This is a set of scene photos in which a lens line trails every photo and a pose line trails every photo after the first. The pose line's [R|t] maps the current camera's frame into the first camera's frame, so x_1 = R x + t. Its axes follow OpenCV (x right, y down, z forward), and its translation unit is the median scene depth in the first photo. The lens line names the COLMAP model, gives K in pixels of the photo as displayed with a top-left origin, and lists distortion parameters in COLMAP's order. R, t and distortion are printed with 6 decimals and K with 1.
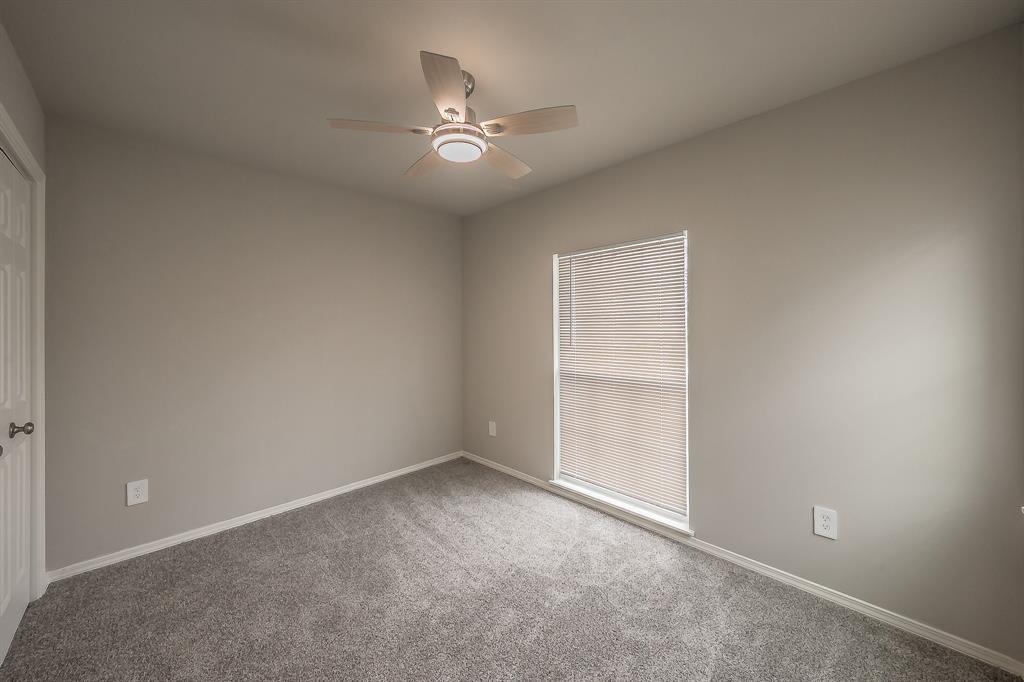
lens RADIAL K [[366.0, 0, 499.6], [0, 366.0, 326.6], [0, 0, 1]] dist [-0.000394, -0.000065]
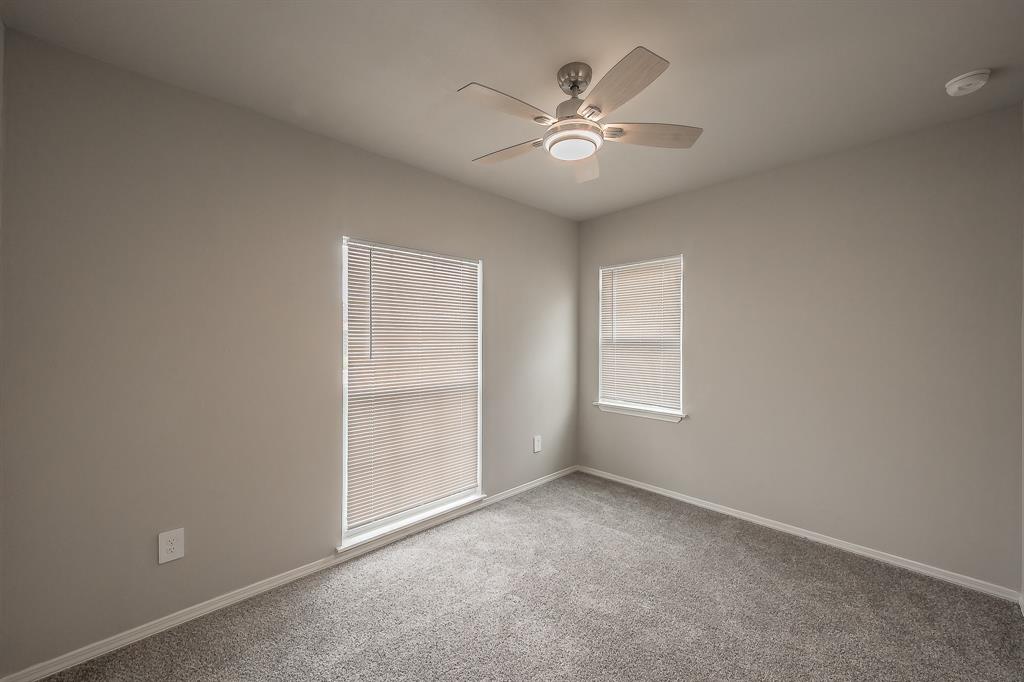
lens RADIAL K [[392.5, 0, 508.1], [0, 392.5, 336.0], [0, 0, 1]] dist [-0.000630, -0.000099]
pose [[0.004693, 0.012566, 0.999910, -0.757445], [-0.005907, 0.999904, -0.012538, 0.013938], [-0.999972, -0.005848, 0.004766, 0.797157]]
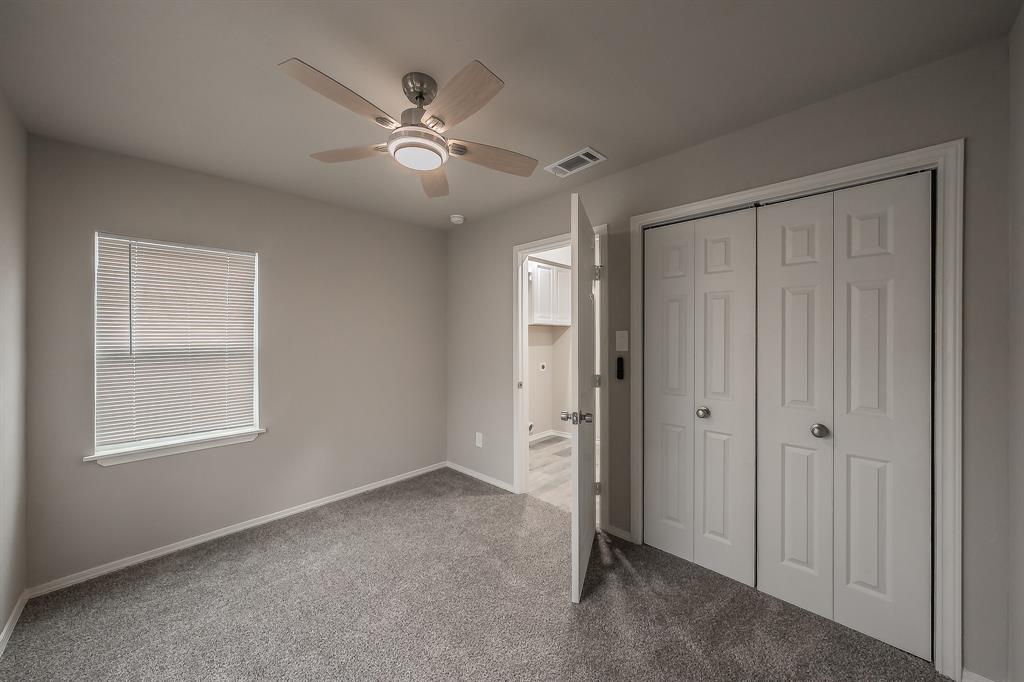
lens RADIAL K [[369.1, 0, 512.2], [0, 369.1, 335.3], [0, 0, 1]] dist [-0.001704, -0.000283]
pose [[-0.999186, 0.015862, -0.037093, -0.196150], [0.015966, 0.999869, -0.002493, -0.013024], [0.037048, -0.003083, -0.999309, 1.343094]]
